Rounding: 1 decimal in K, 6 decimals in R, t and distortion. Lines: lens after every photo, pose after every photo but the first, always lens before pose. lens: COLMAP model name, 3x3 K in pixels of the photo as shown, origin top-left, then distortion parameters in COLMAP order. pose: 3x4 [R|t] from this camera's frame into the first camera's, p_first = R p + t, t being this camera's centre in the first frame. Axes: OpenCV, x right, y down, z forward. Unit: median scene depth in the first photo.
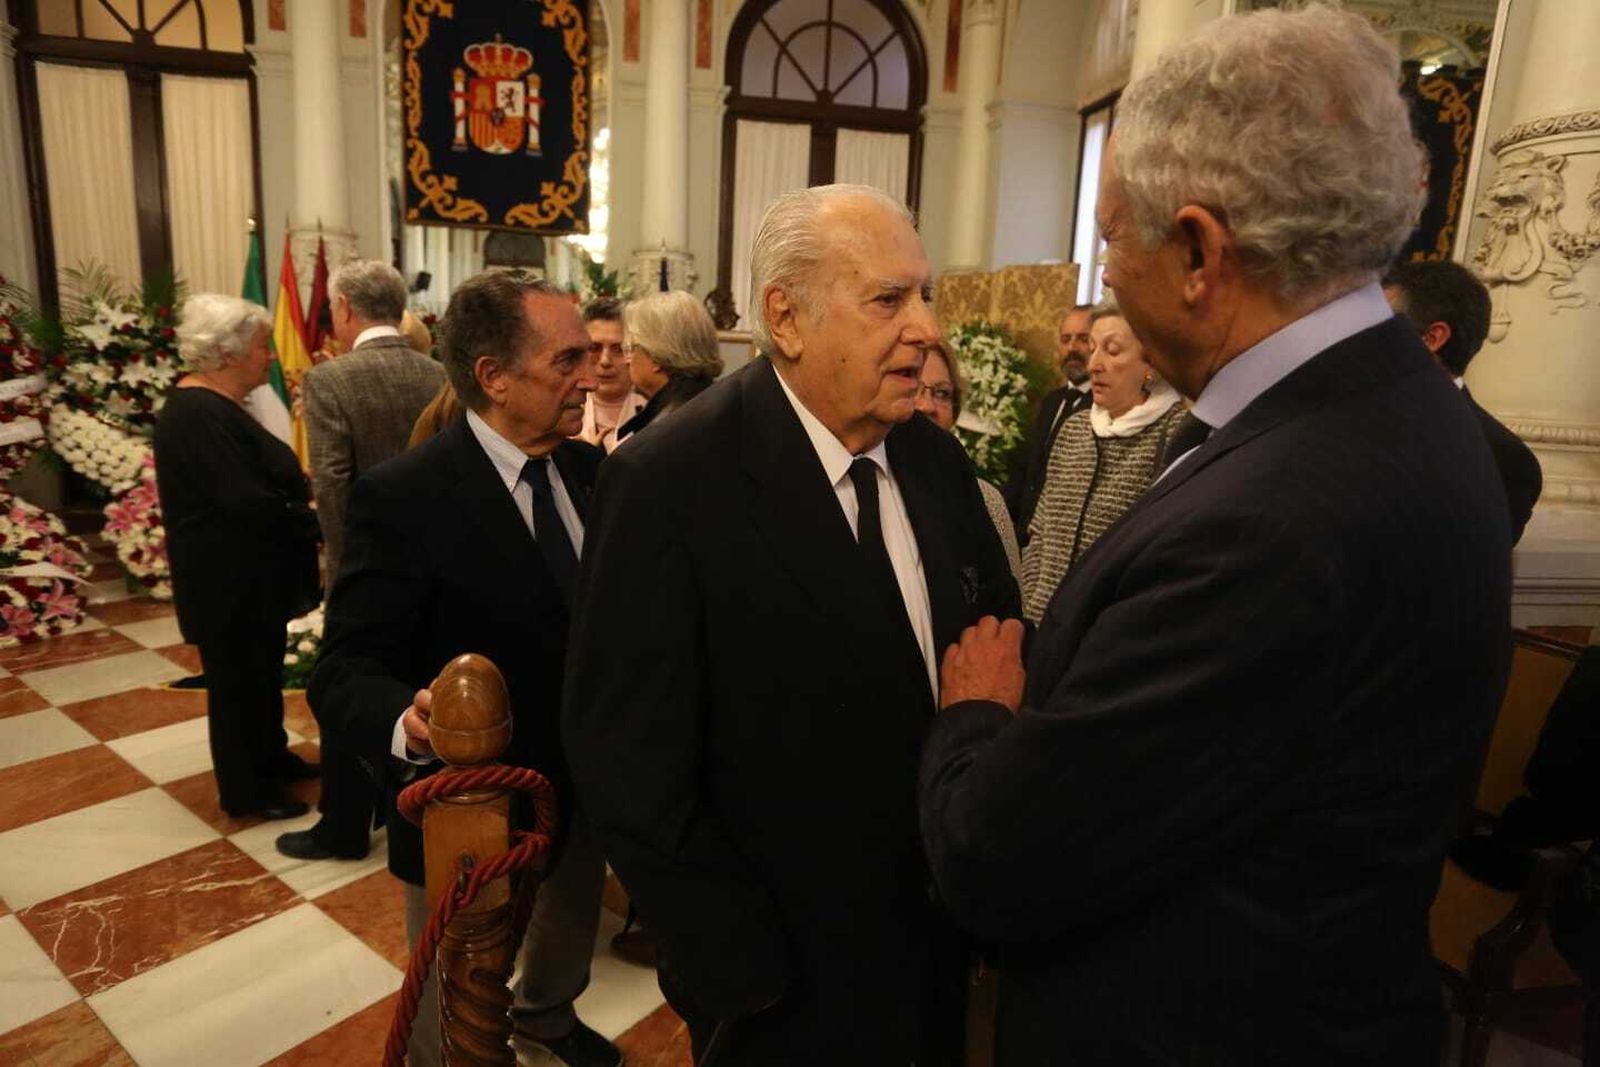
lens RADIAL K [[943.3, 0, 793.1], [0, 943.3, 525.1], [0, 0, 1]] dist [-0.046589, 0.031951]
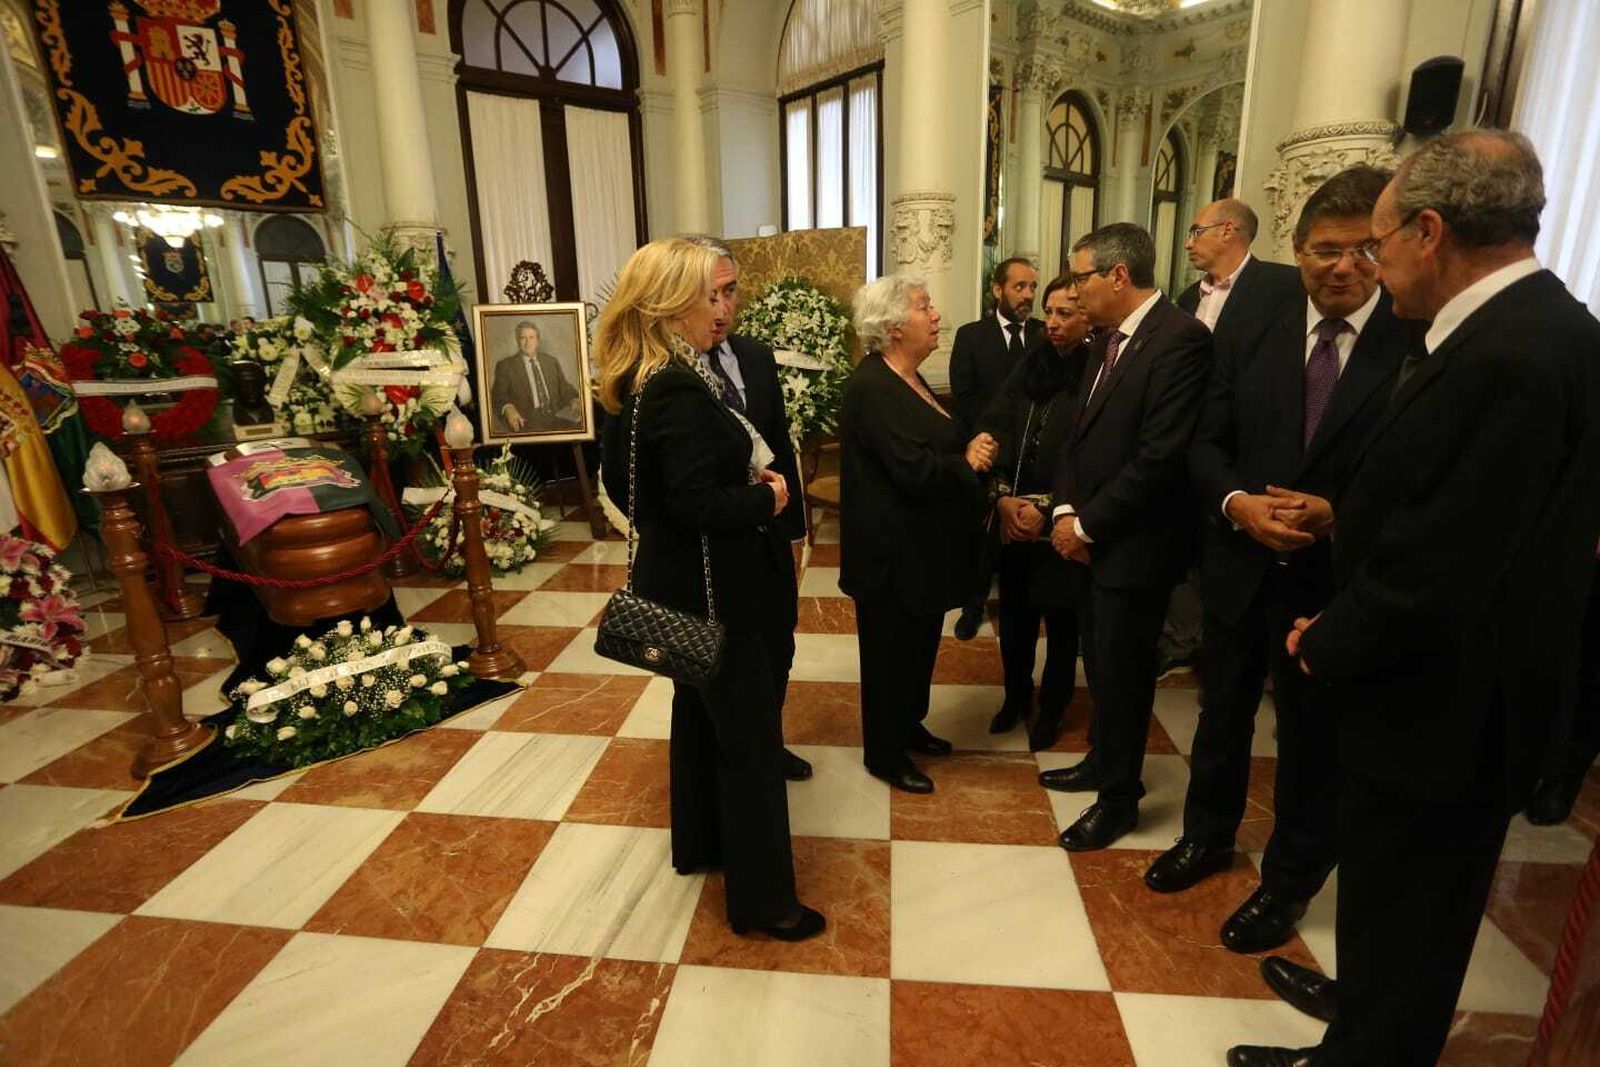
lens RADIAL K [[774.1, 0, 800.3], [0, 774.1, 531.9], [0, 0, 1]] dist [-0.065968, 0.026234]
pose [[0.861164, -0.198844, 0.467822, -0.236591], [0.153073, 0.979039, 0.134356, -0.027793], [-0.484731, -0.044091, 0.873551, 0.114594]]
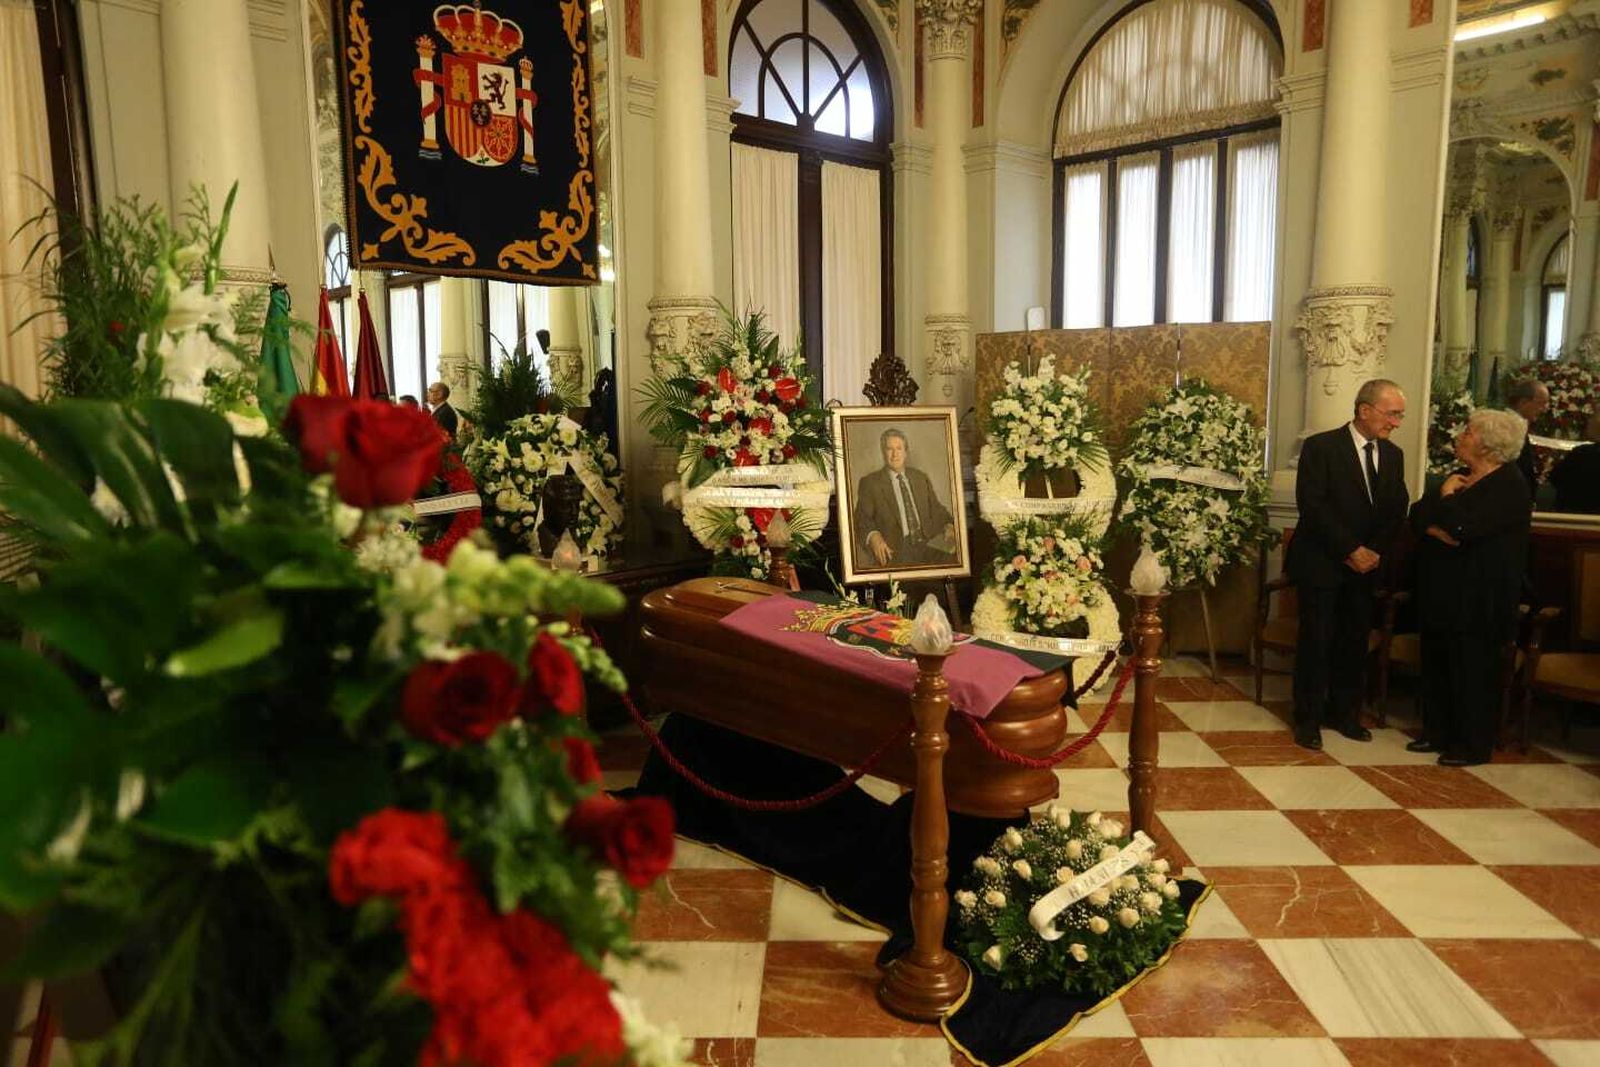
lens RADIAL K [[1066.3, 0, 801.8], [0, 1066.3, 530.1], [0, 0, 1]] dist [-0.045237, 0.046889]
pose [[0.815525, -0.131558, 0.563570, -0.606313], [0.156883, 0.987611, 0.003524, -0.103434], [-0.557052, 0.085541, 0.826061, 0.258760]]
